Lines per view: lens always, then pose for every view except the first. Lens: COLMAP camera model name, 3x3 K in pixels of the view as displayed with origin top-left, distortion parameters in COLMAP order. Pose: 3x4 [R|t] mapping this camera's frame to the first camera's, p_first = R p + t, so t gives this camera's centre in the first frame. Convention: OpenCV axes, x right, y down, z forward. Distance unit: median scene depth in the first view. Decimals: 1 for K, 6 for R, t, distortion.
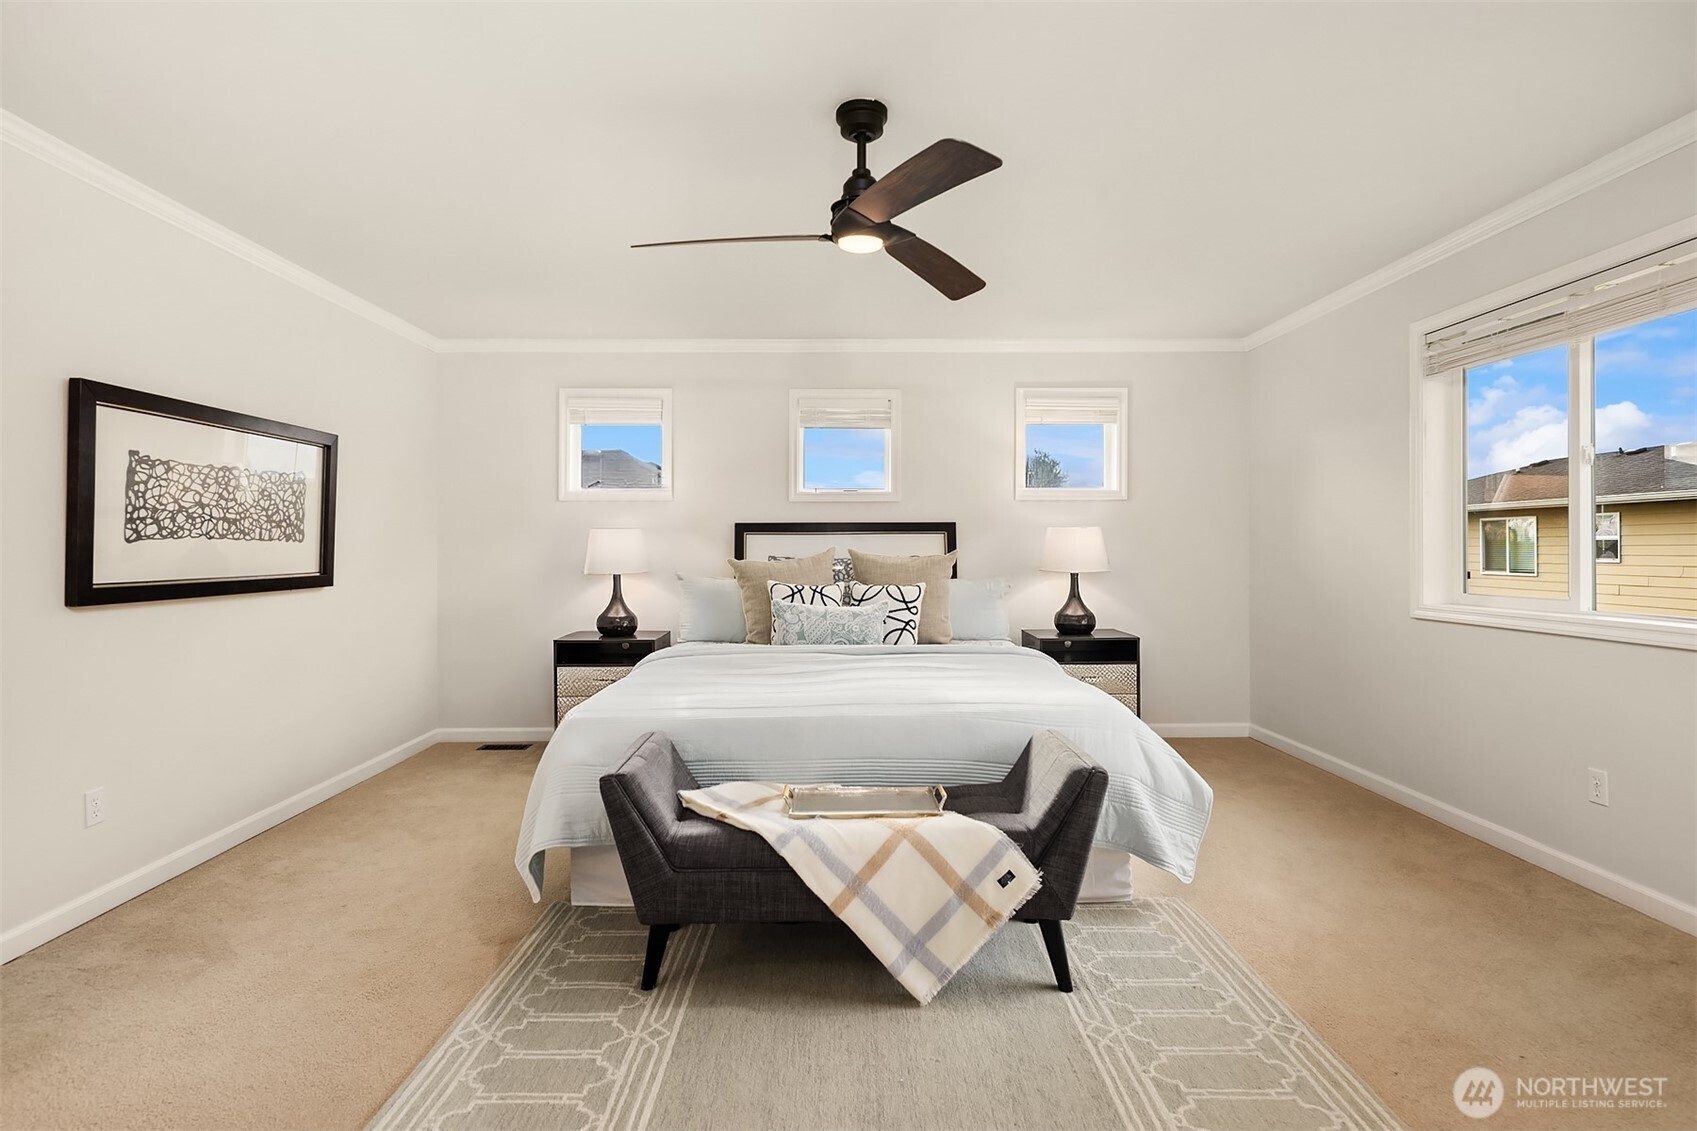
lens RADIAL K [[832.3, 0, 845.5], [0, 832.3, 558.6], [0, 0, 1]] dist [-0.003640, -0.003034]
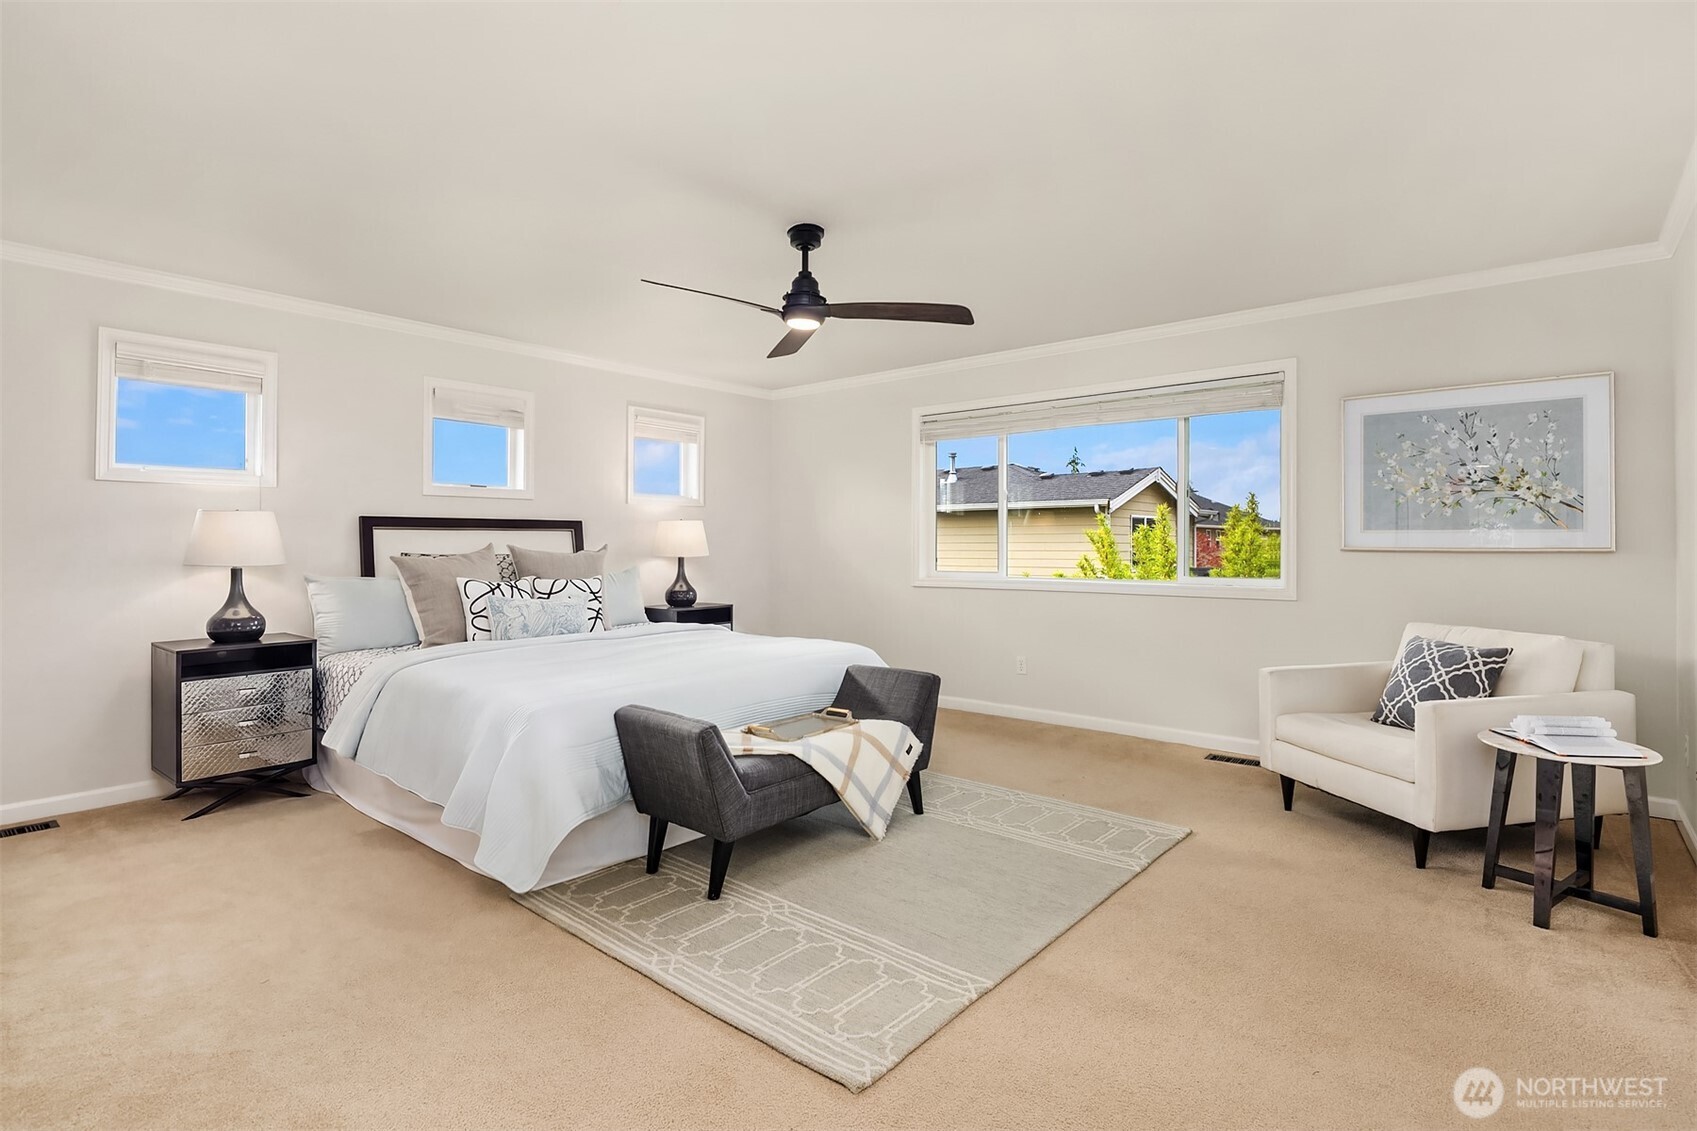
lens RADIAL K [[832.3, 0, 850.0], [0, 832.3, 552.3], [0, 0, 1]] dist [-0.003640, -0.003034]
pose [[0.649422, -0.008162, 0.760384, -1.320787], [0.010089, 0.999947, 0.002116, -0.001850], [-0.760361, 0.006298, 0.649470, 0.043459]]
